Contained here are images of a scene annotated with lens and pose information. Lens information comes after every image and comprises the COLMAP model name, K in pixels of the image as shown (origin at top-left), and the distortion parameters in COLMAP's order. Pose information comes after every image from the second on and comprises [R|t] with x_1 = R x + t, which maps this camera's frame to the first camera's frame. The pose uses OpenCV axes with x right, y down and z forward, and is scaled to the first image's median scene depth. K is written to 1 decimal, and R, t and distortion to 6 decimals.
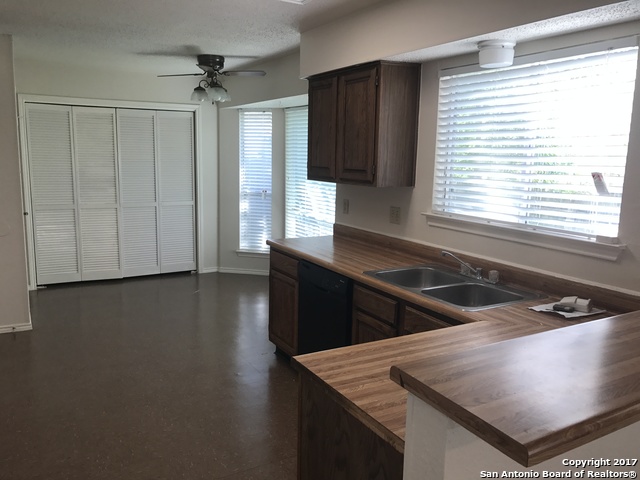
lens RADIAL K [[525.4, 0, 320.0], [0, 525.4, 240.0], [0, 0, 1]] dist [0.011605, -0.008084]
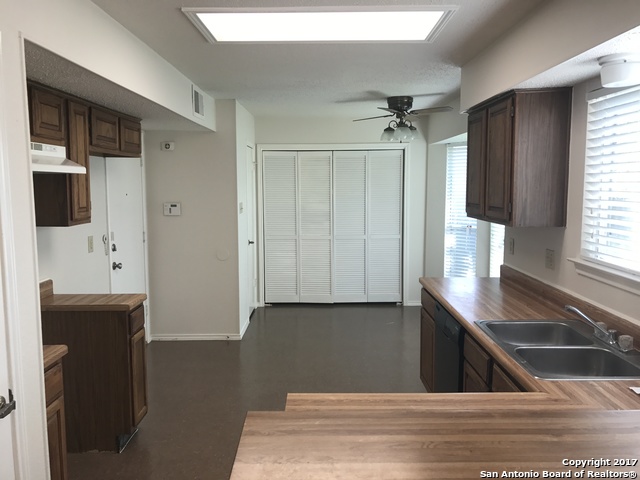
lens RADIAL K [[525.4, 0, 320.0], [0, 525.4, 240.0], [0, 0, 1]] dist [0.011605, -0.008084]
pose [[0.865389, 0.029049, -0.500259, 0.193260], [-0.058058, 0.997407, -0.042516, -0.015143], [0.497727, 0.065837, 0.864832, 0.040380]]
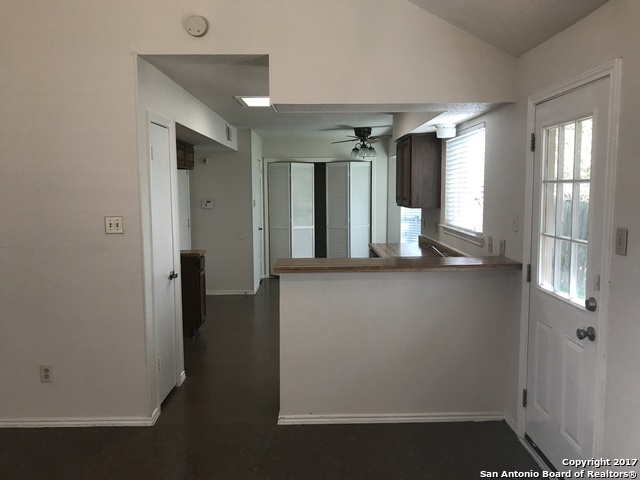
lens RADIAL K [[525.4, 0, 320.0], [0, 525.4, 240.0], [0, 0, 1]] dist [0.011605, -0.008084]
pose [[0.868941, 0.020669, -0.494484, 0.473716], [-0.053840, 0.997146, -0.052932, 0.069564], [0.491978, 0.072617, 0.867574, -0.392783]]
